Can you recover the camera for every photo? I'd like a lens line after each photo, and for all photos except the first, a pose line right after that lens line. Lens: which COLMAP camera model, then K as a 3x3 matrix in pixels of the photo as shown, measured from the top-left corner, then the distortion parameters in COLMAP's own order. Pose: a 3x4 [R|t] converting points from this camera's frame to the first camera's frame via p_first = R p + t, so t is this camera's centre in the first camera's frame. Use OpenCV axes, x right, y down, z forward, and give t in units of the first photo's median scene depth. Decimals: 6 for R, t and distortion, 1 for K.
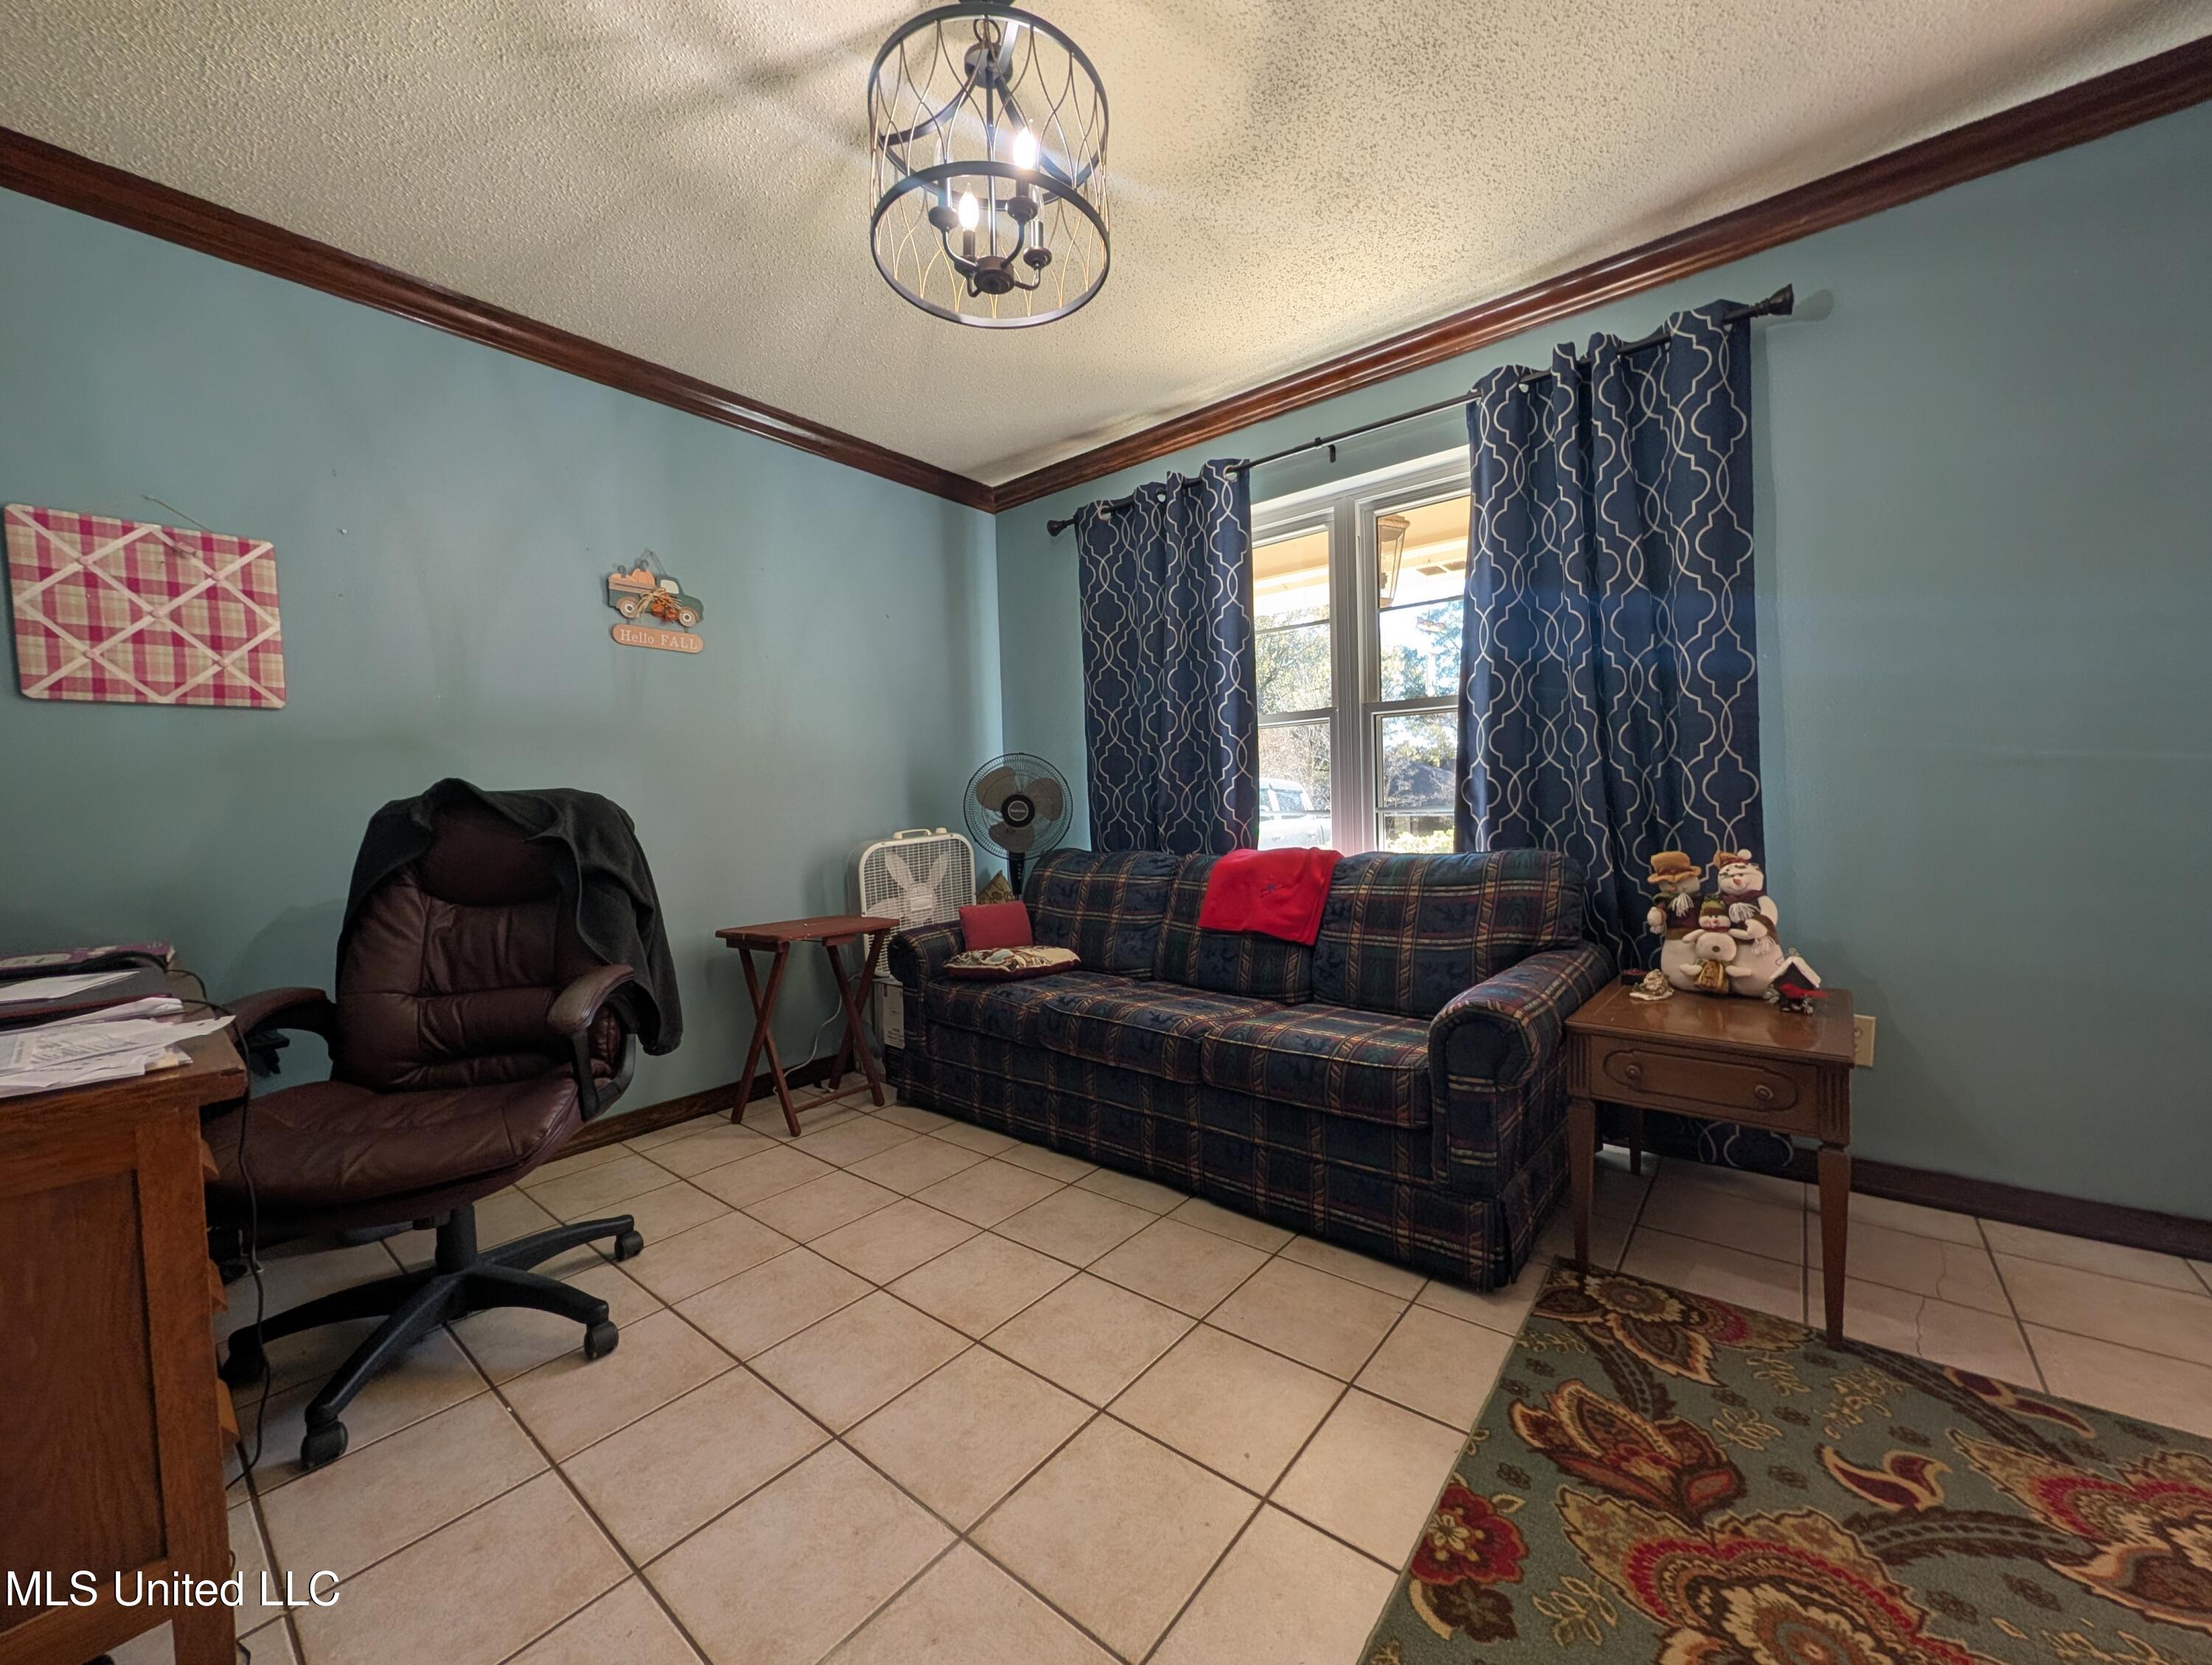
lens RADIAL K [[858.7, 0, 1105.6], [0, 858.7, 829.4], [0, 0, 1]] dist [0.001989, -0.000066]
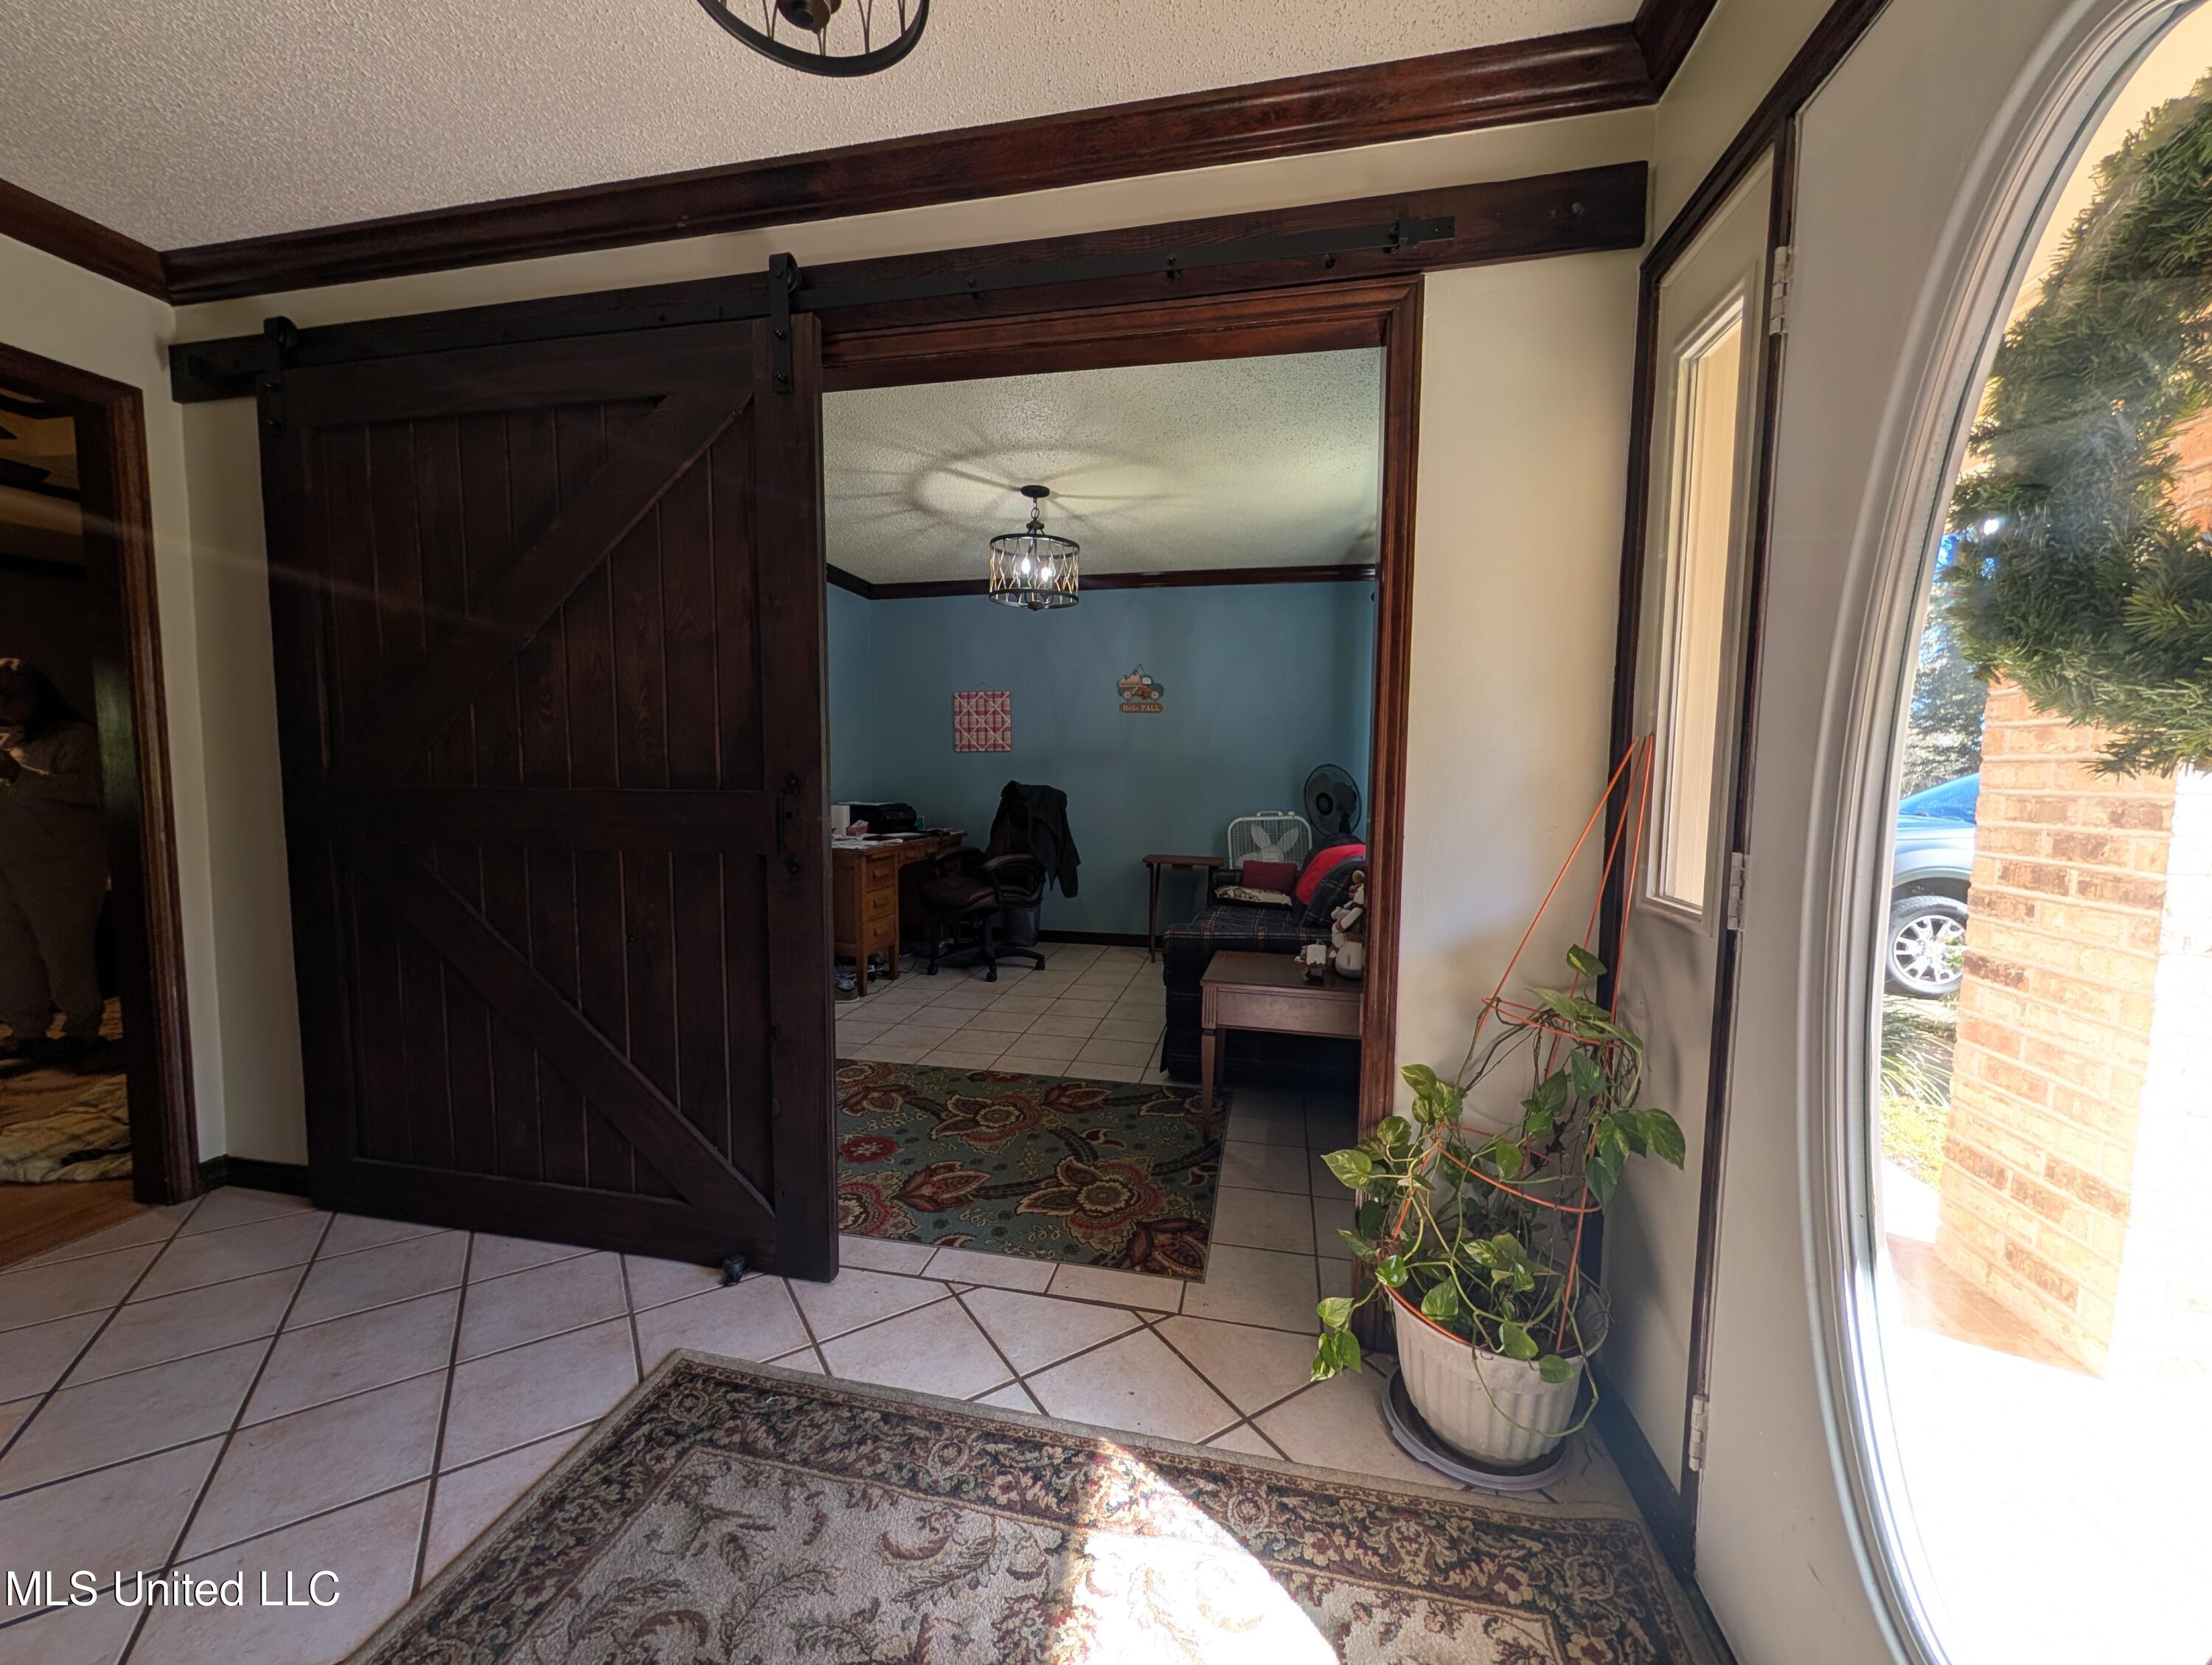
lens RADIAL K [[858.7, 0, 1099.8], [0, 858.7, 834.6], [0, 0, 1]] dist [0.001989, -0.000066]
pose [[0.457359, 0.104509, -0.883120, 1.798618], [-0.047444, 0.994524, 0.093122, -0.155579], [0.888016, -0.000691, 0.459812, -0.023239]]
